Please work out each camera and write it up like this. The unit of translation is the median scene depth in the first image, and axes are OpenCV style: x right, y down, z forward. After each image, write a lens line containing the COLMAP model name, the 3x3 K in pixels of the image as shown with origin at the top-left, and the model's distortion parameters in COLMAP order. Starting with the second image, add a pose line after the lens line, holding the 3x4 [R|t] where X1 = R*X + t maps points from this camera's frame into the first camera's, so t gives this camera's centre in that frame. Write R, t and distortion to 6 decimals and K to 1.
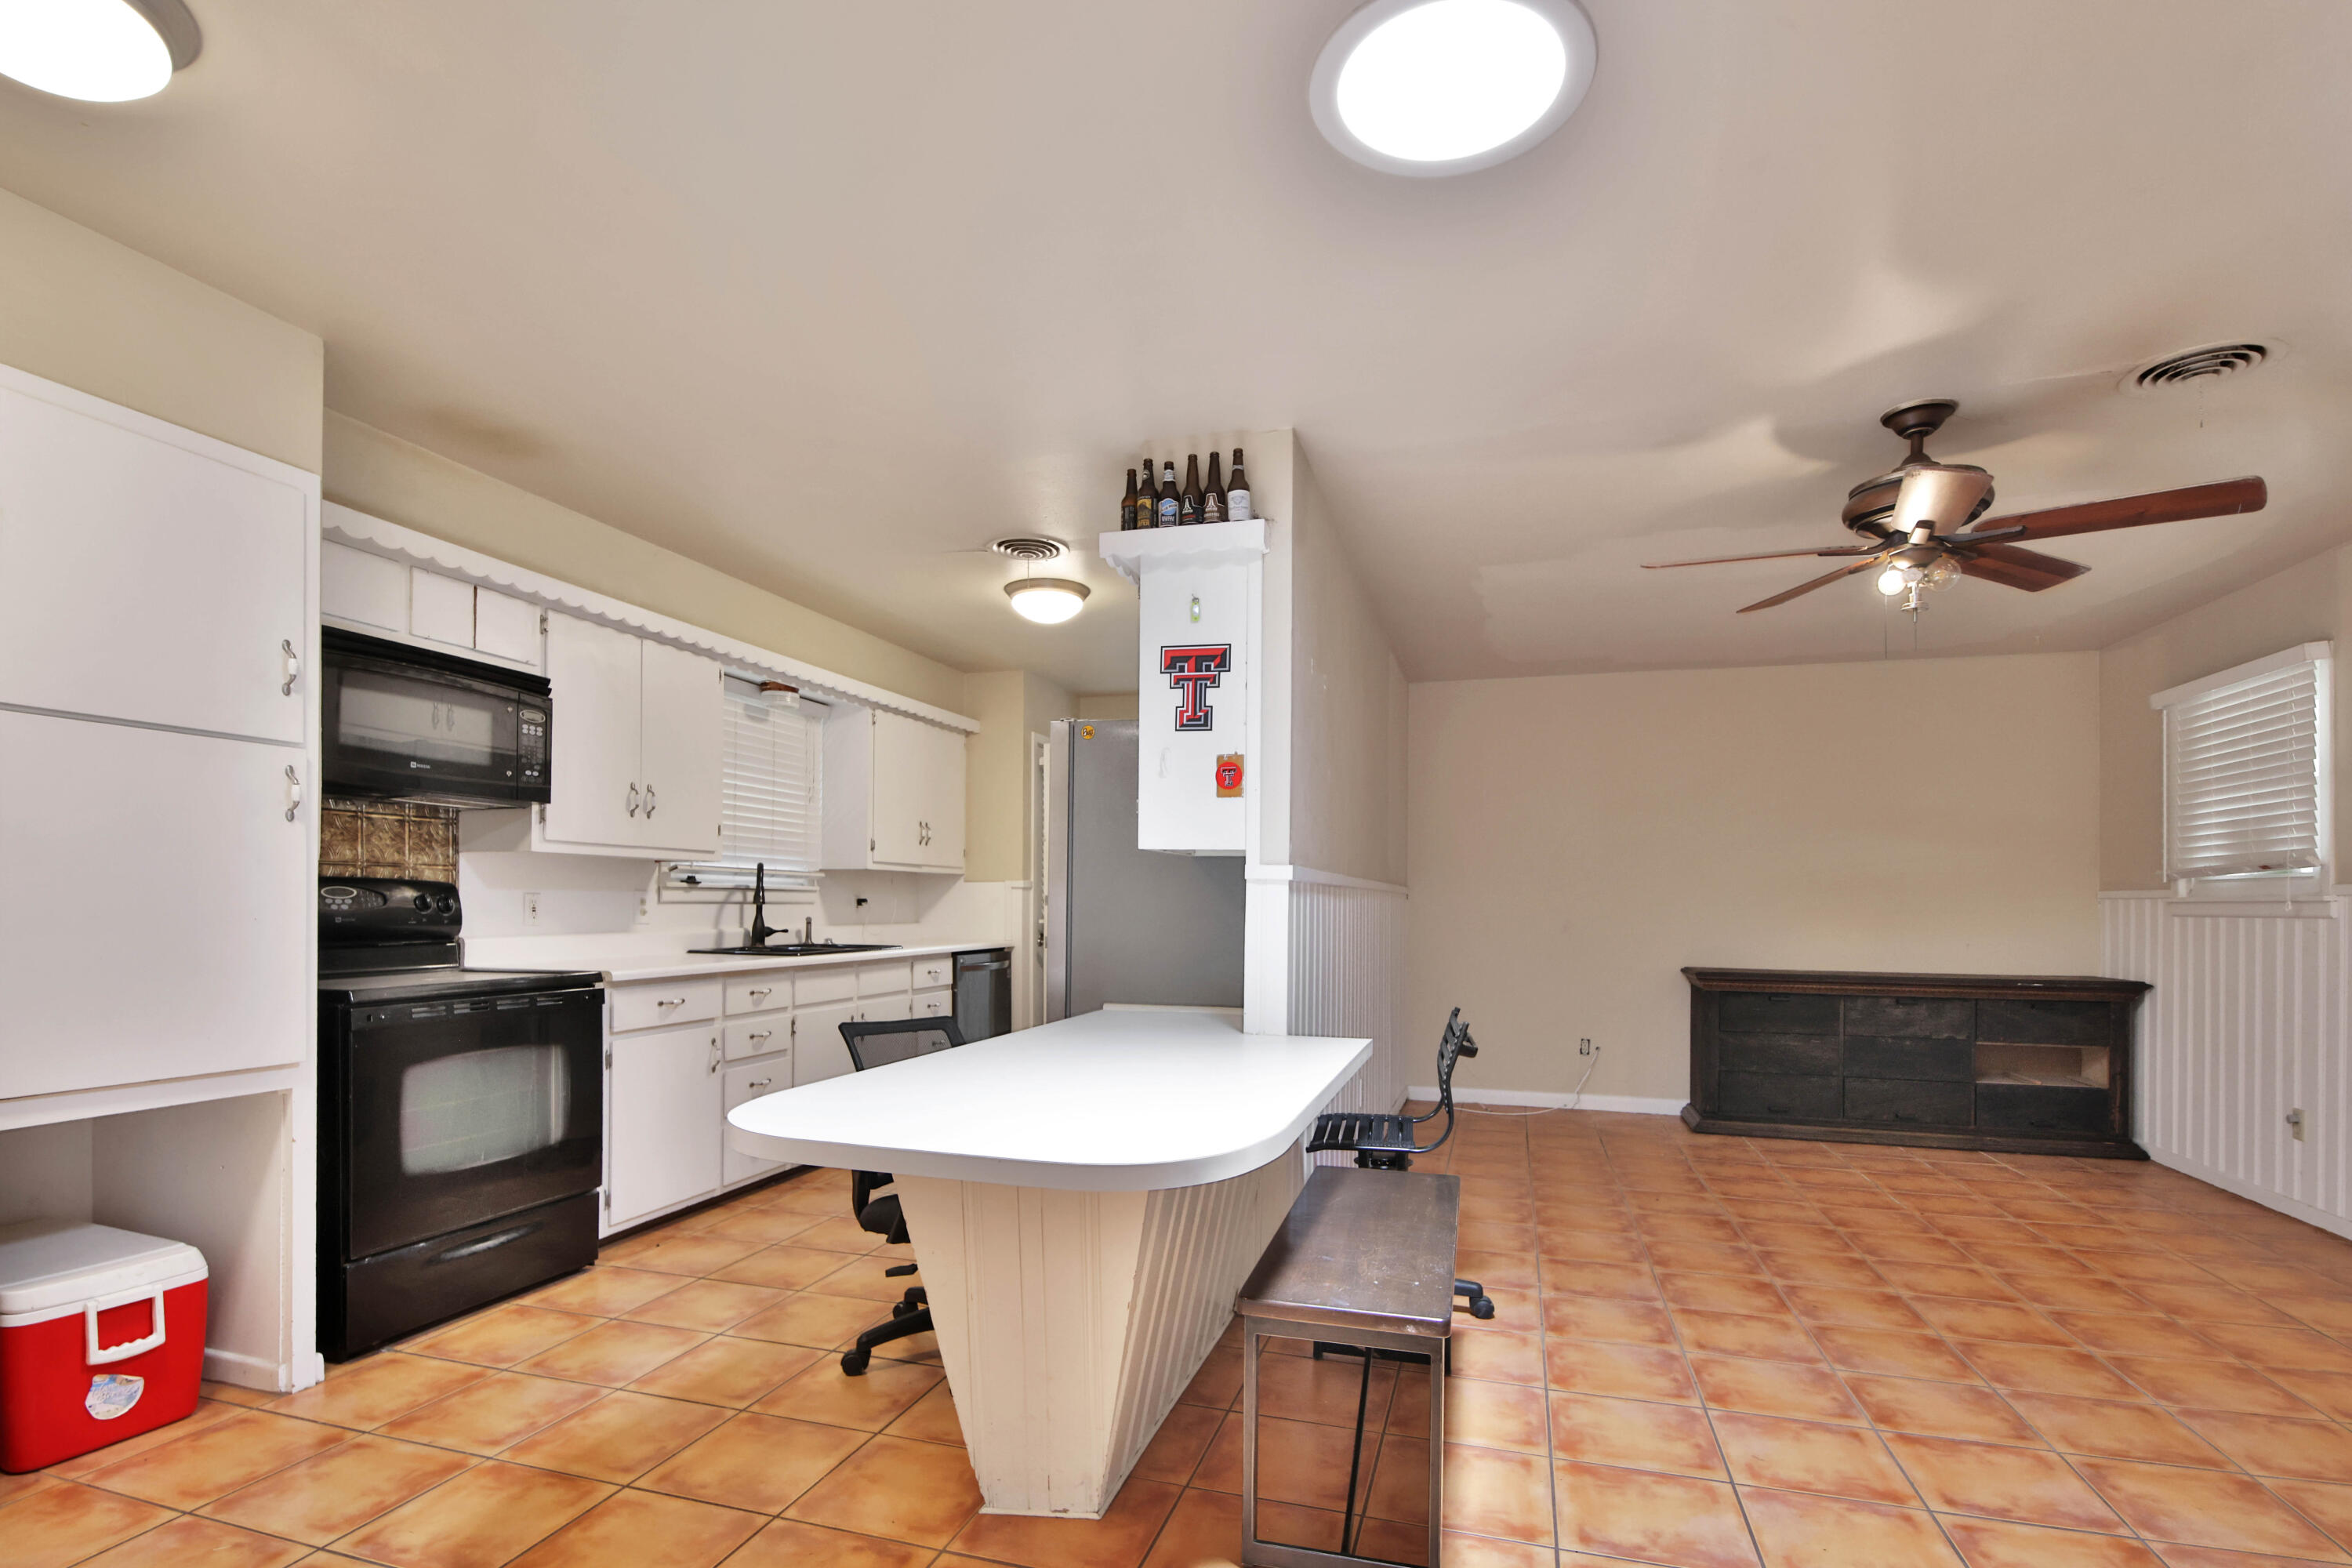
lens RADIAL K [[1140.1, 0, 1170.6], [0, 1140.1, 888.7], [0, 0, 1]] dist [0.009837, -0.016209]
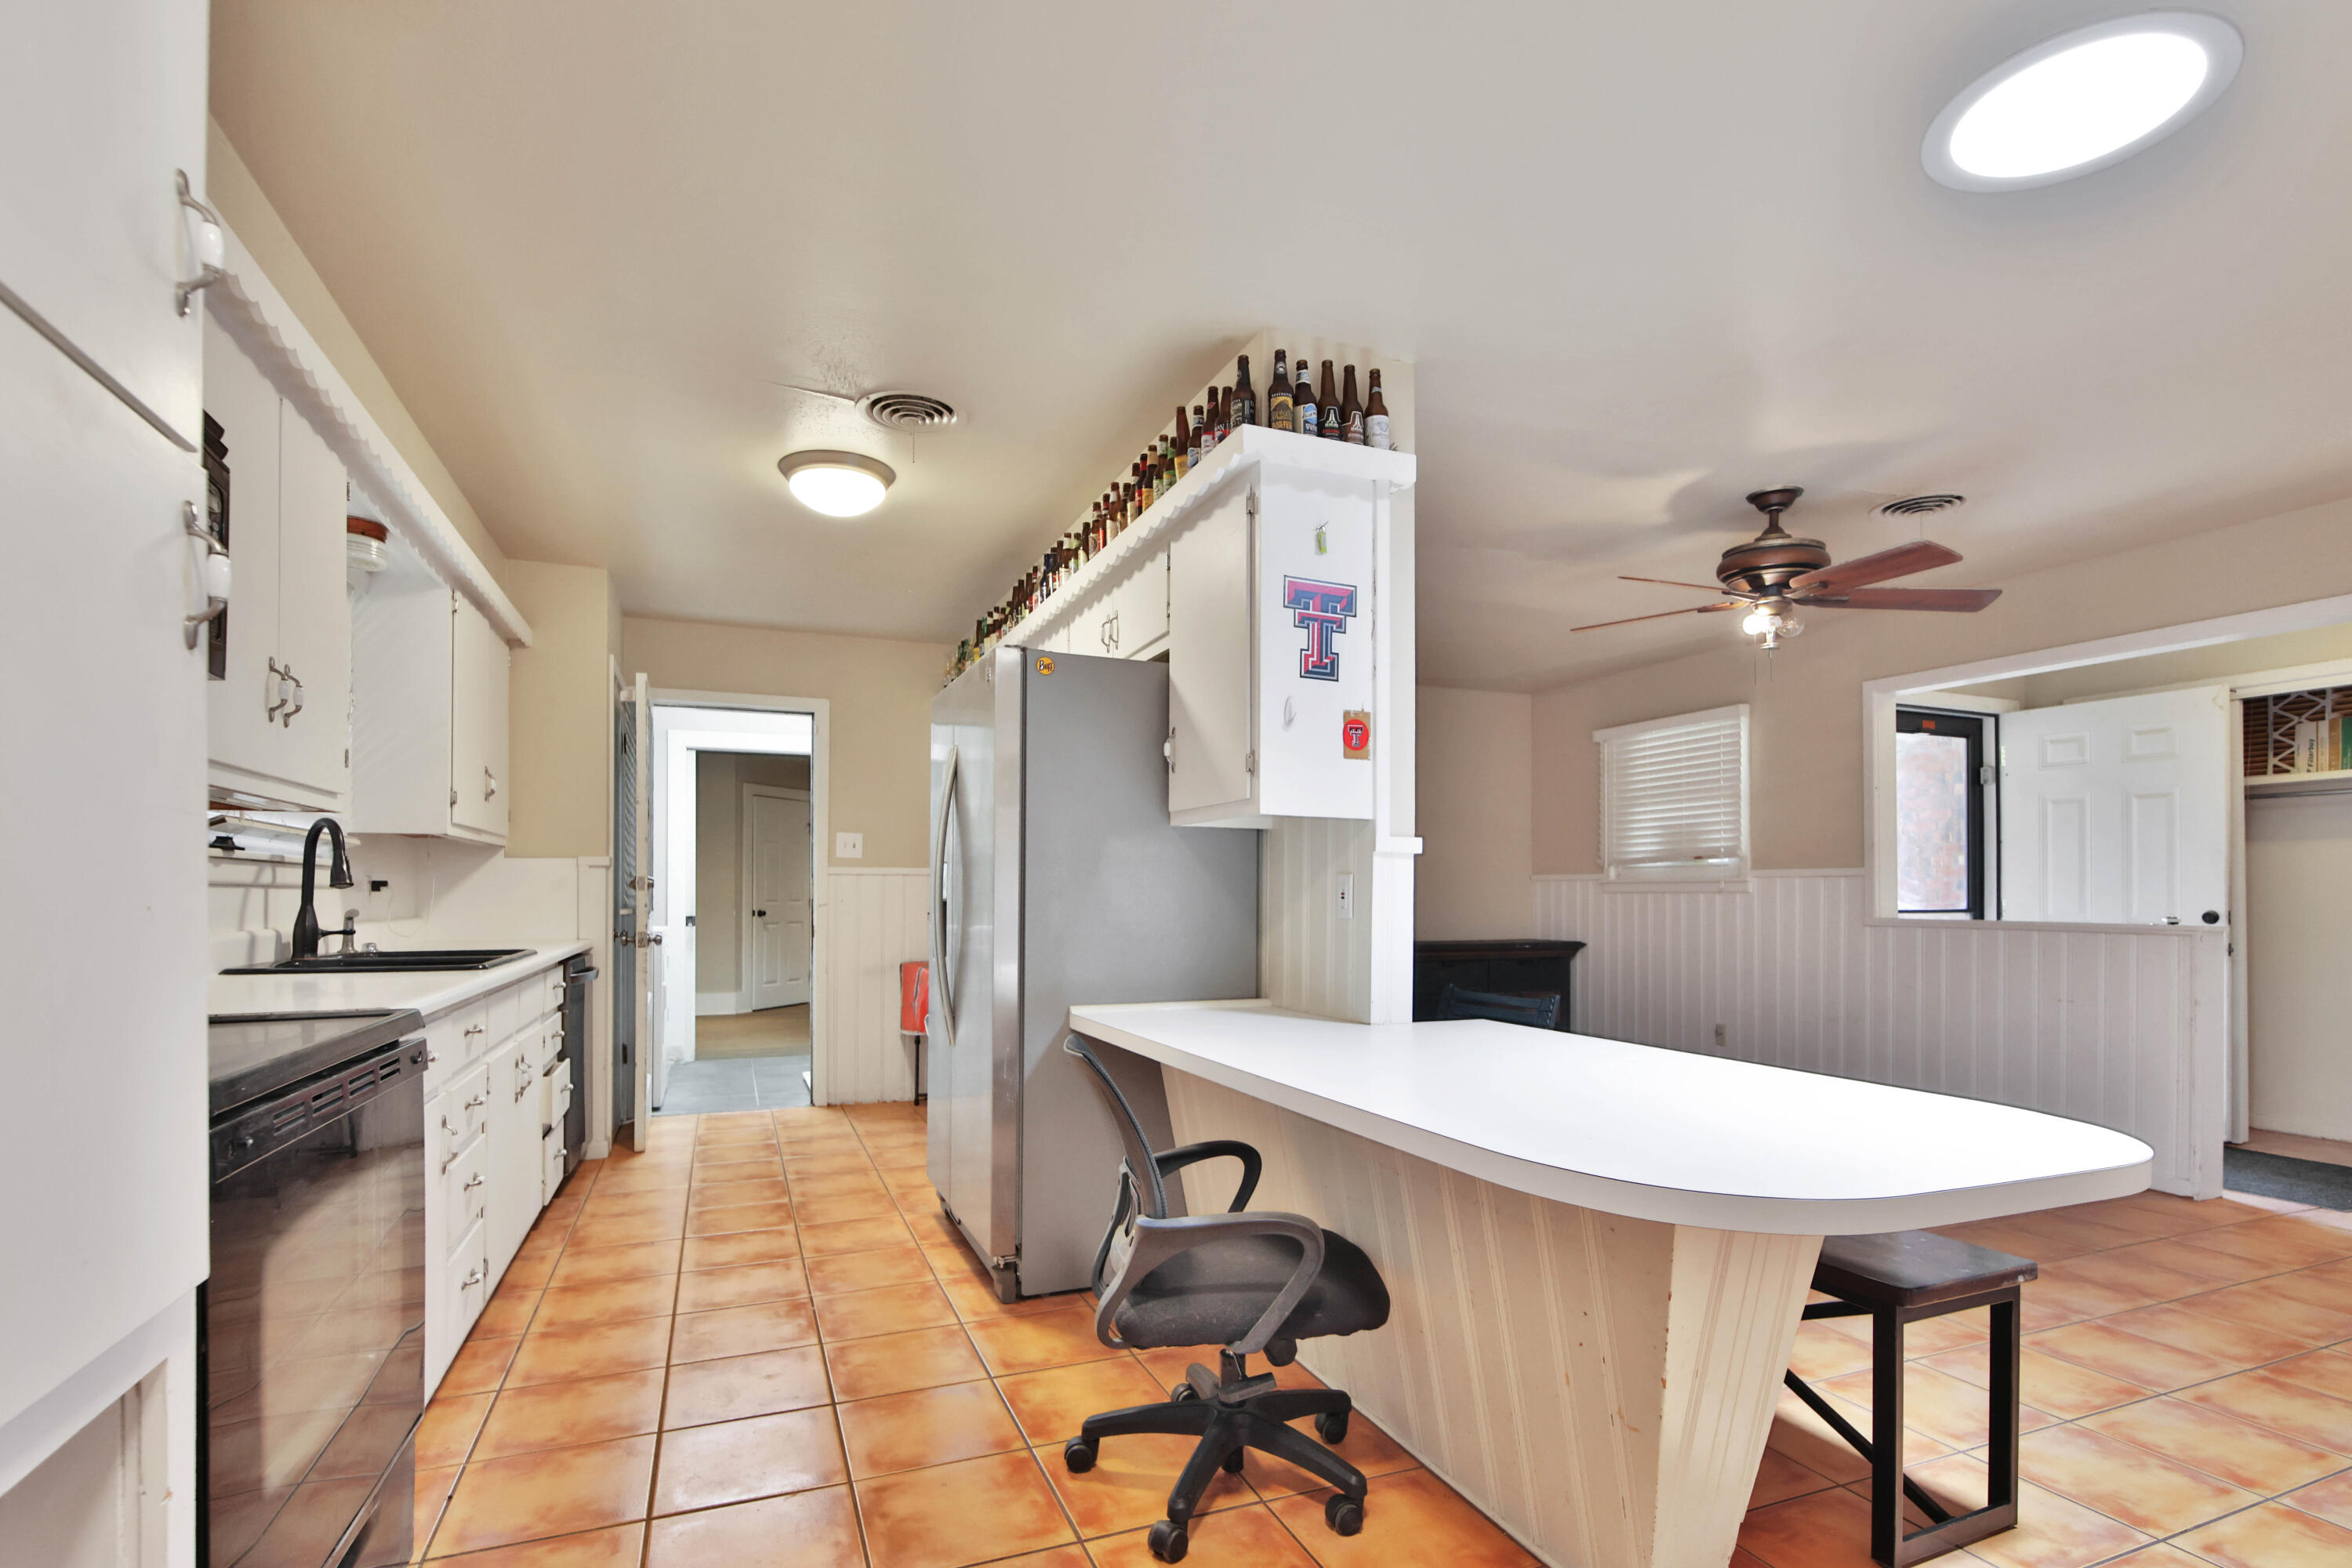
lens RADIAL K [[1140.1, 0, 1133.3], [0, 1140.1, 876.0], [0, 0, 1]] dist [0.009837, -0.016209]
pose [[0.769869, 0.003892, 0.638190, -0.638986], [-0.002058, 0.999991, -0.003616, 0.013657], [-0.638199, 0.001471, 0.769870, 0.425045]]
